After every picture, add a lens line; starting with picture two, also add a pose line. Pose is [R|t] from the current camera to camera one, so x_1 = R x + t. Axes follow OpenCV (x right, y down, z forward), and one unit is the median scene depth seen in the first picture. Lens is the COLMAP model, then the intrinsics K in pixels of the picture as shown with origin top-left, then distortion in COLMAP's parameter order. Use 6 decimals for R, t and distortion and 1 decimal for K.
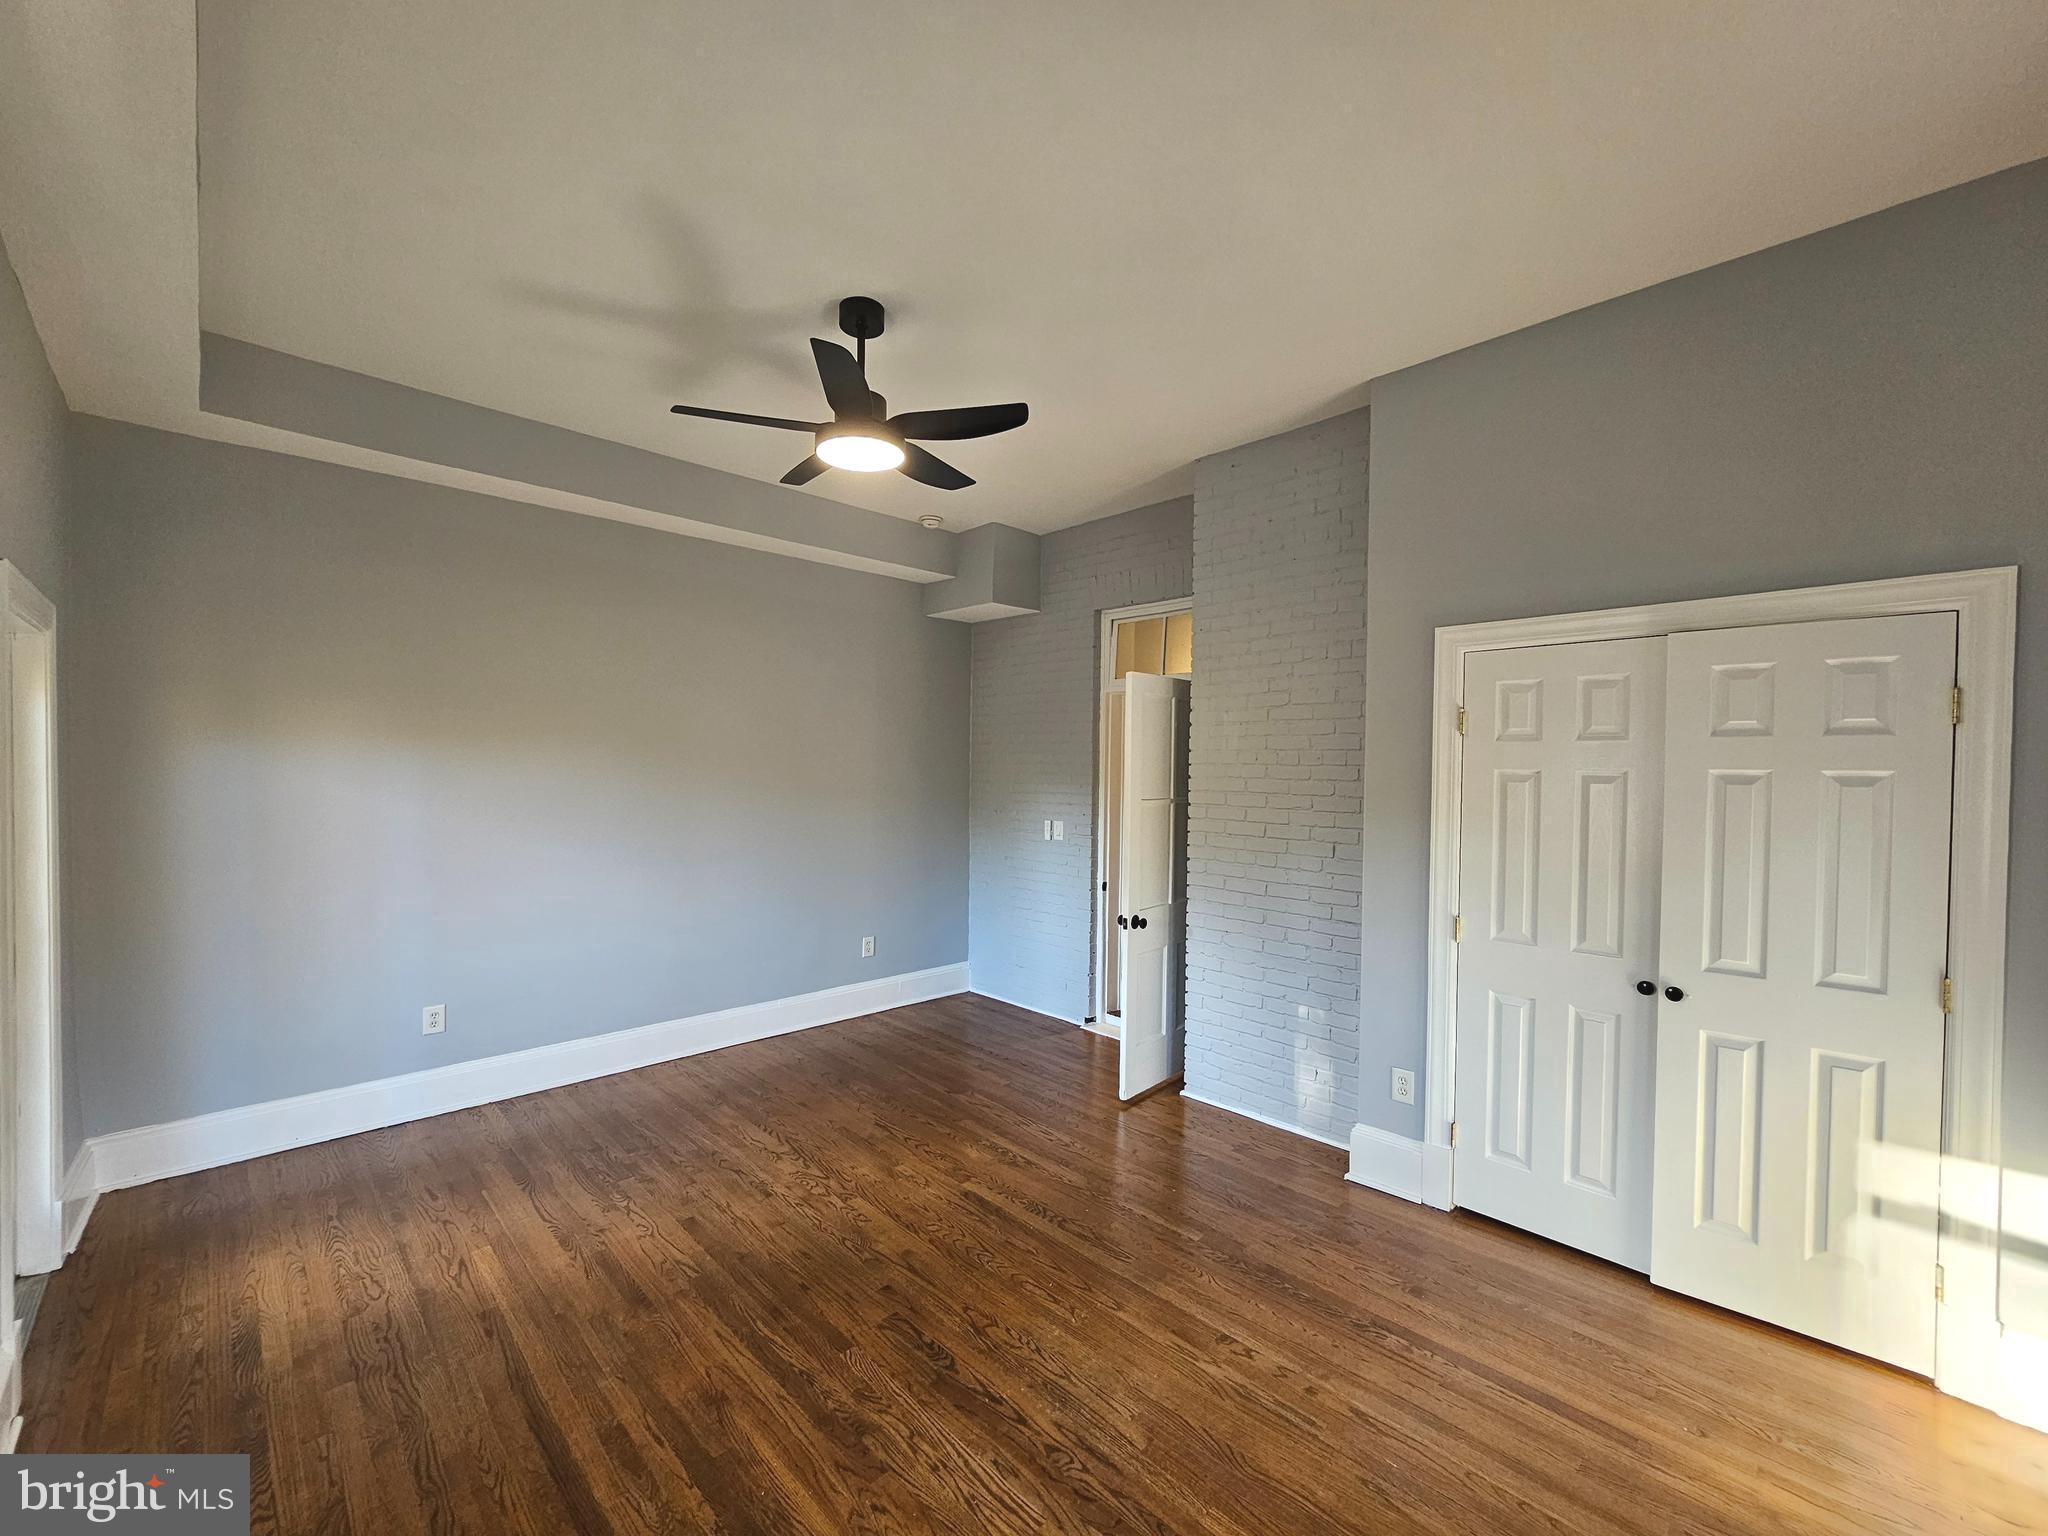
lens RADIAL K [[835.3, 0, 1027.4], [0, 835.3, 784.7], [0, 0, 1]] dist [0.000876, -0.008778]
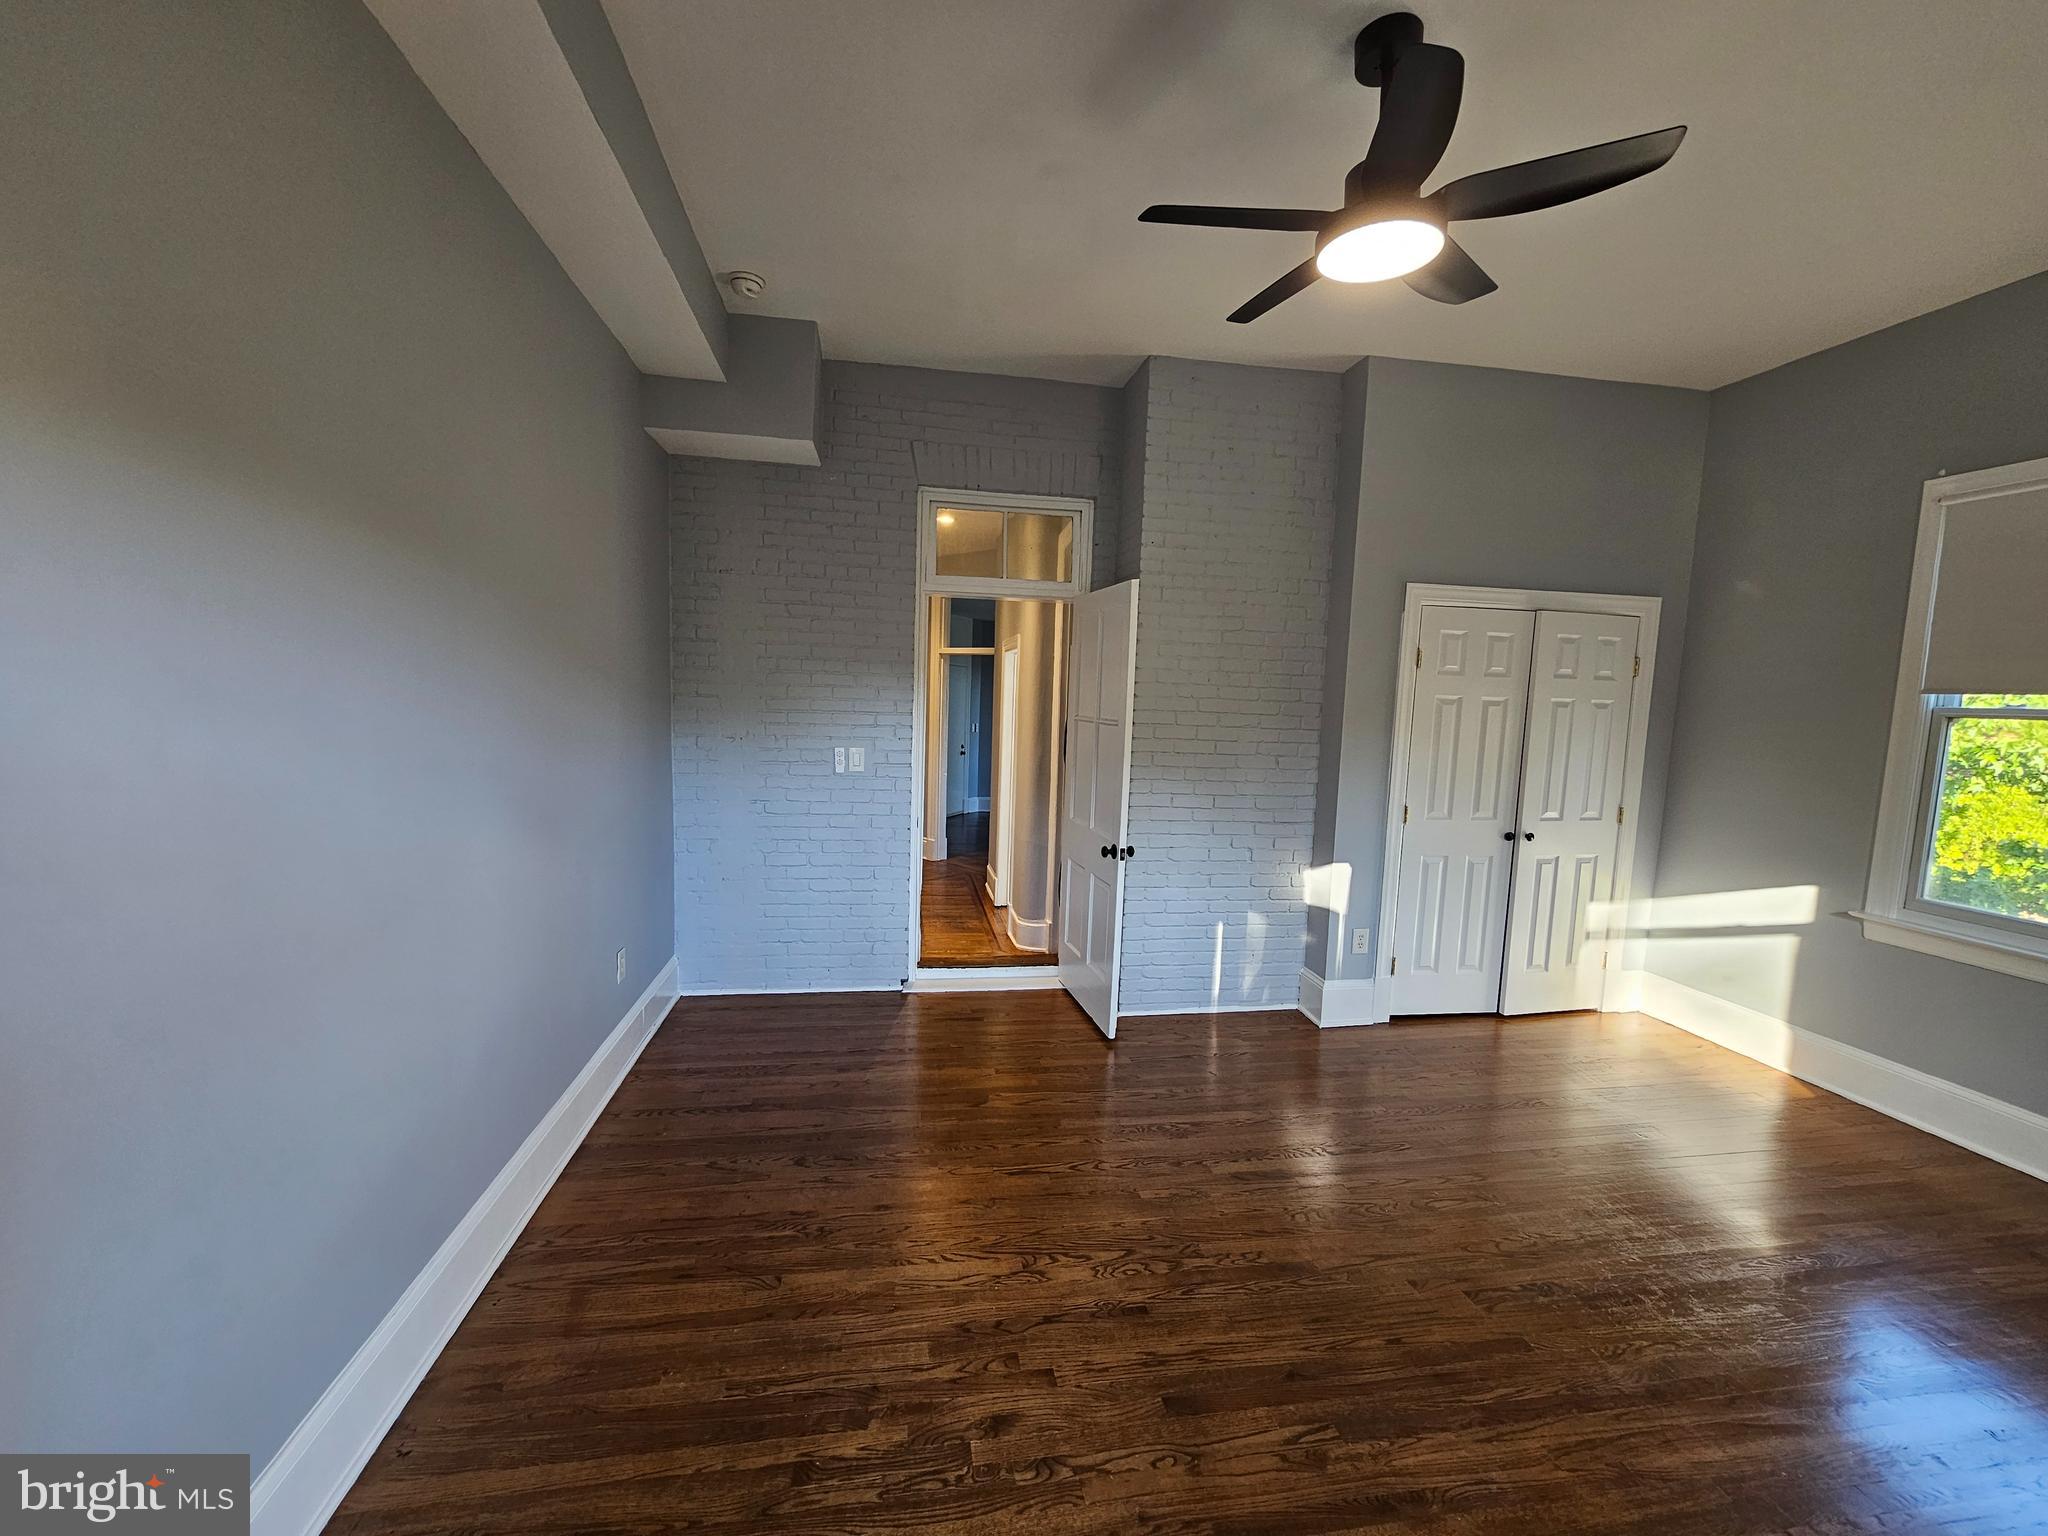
lens RADIAL K [[845.2, 0, 1029.2], [0, 845.2, 782.5], [0, 0, 1]] dist [-0.004323, 0.005473]
pose [[0.564198, -0.078419, 0.821907, -0.923245], [-0.009820, 0.994771, 0.101653, -0.010548], [-0.825581, -0.065424, 0.560478, 0.734495]]
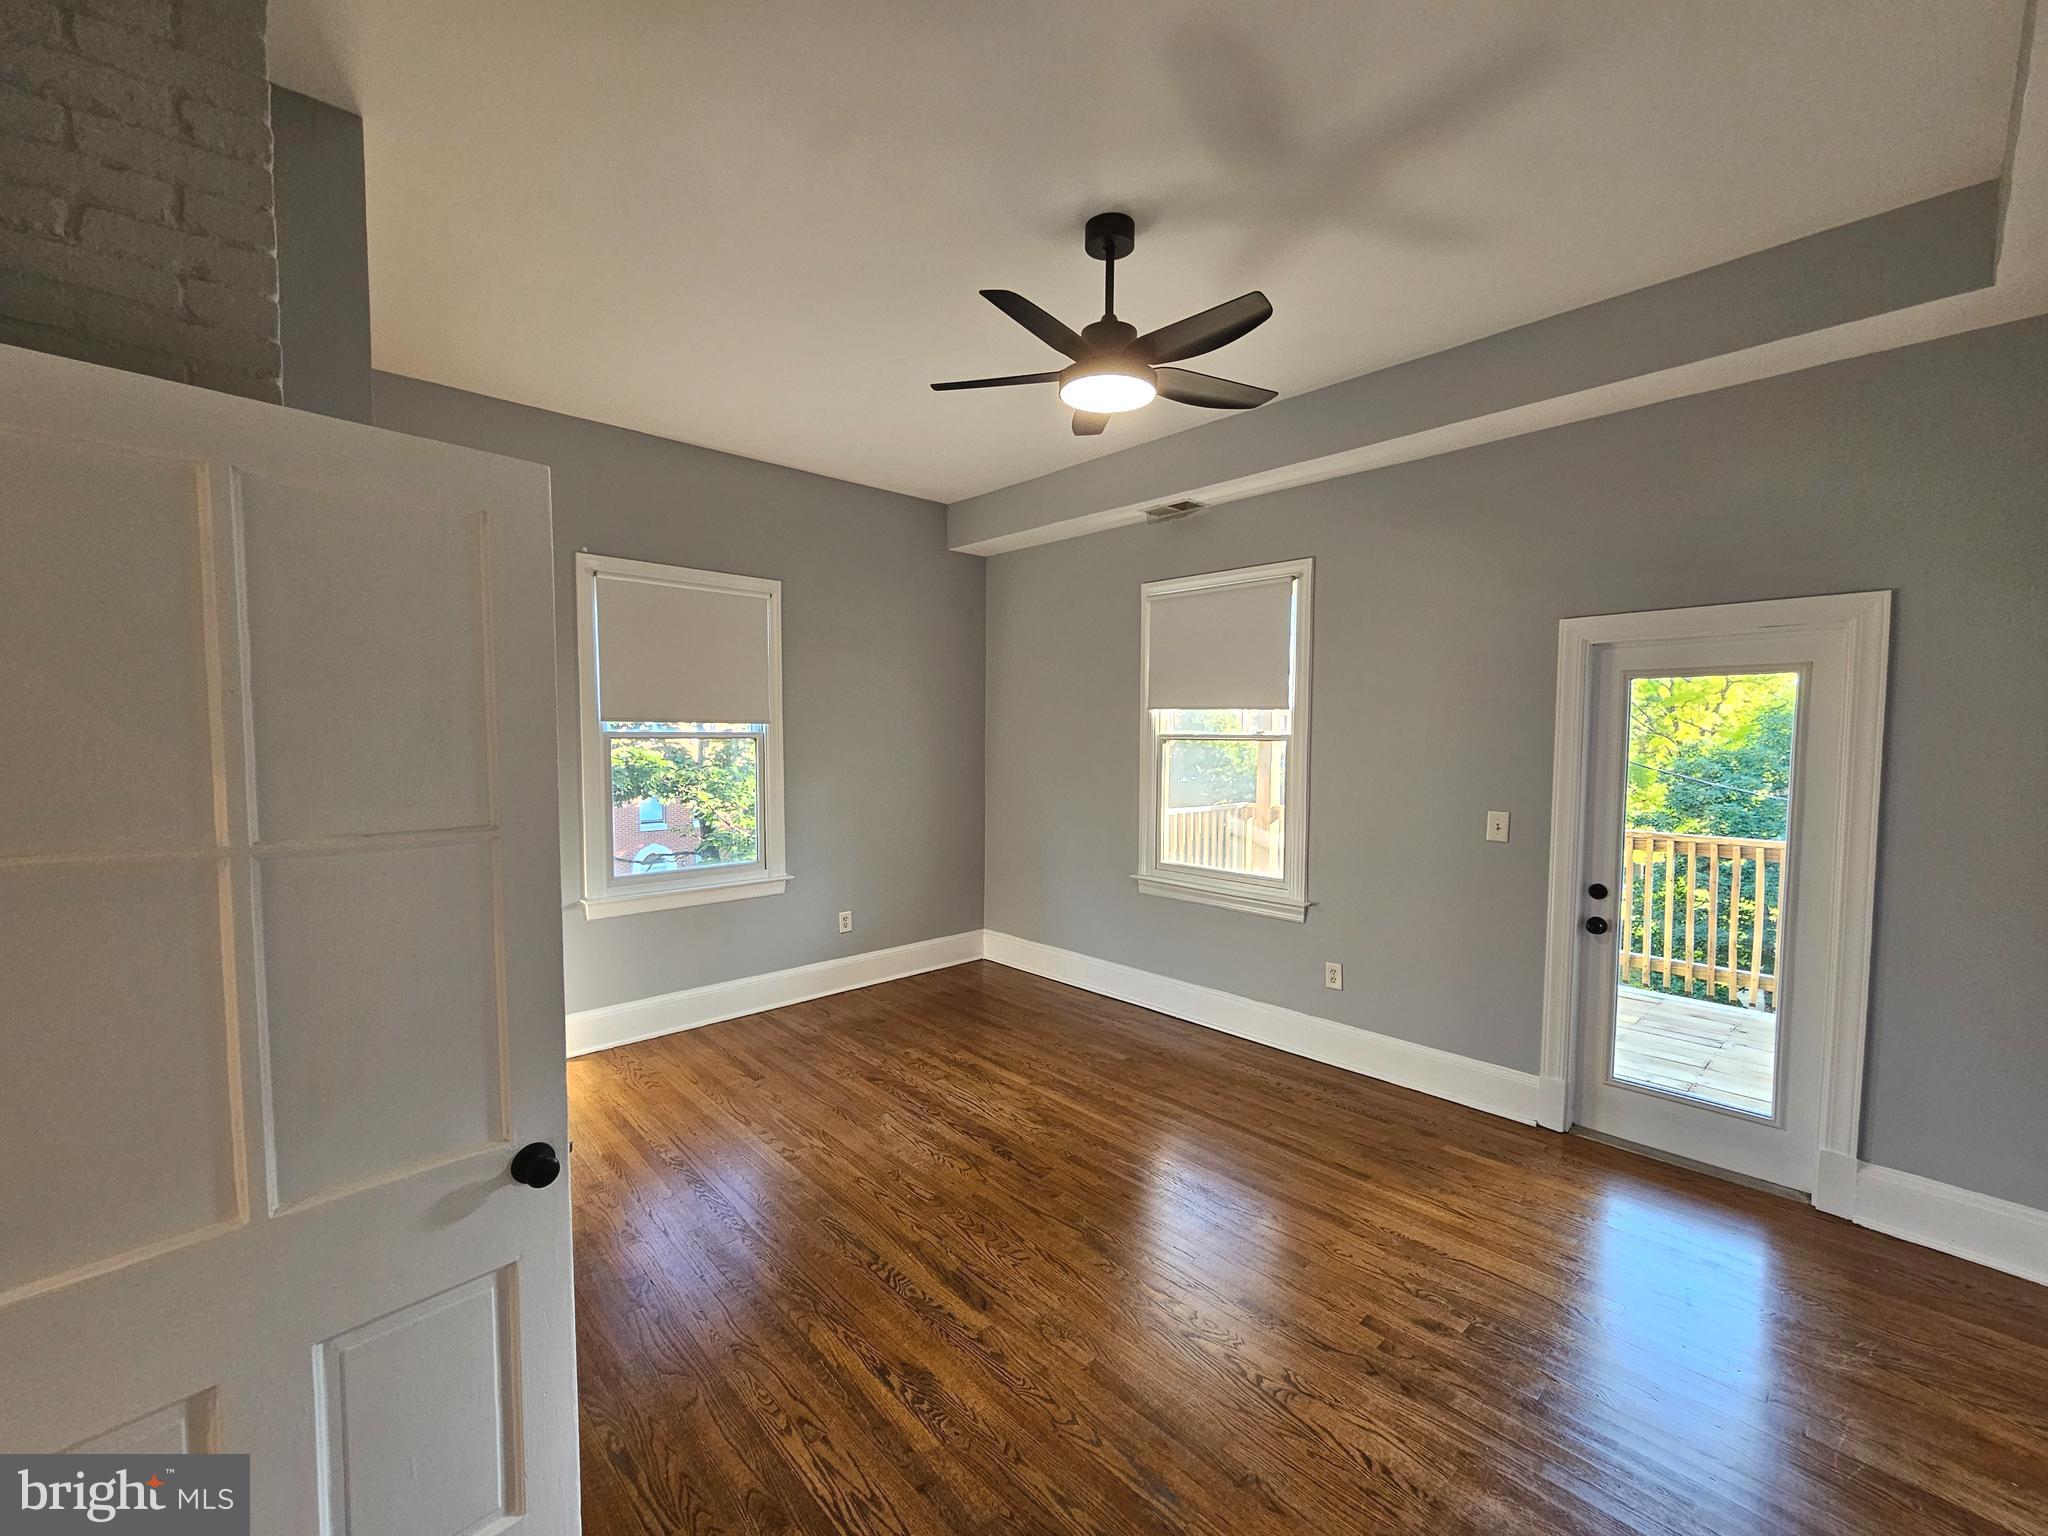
lens RADIAL K [[842.5, 0, 1036.2], [0, 842.5, 784.6], [0, 0, 1]] dist [-0.002844, 0.000029]
pose [[-0.999859, -0.013374, 0.010112, -0.125827], [-0.012527, 0.996741, 0.079687, -0.039554], [-0.011144, 0.079549, -0.996769, 1.774873]]
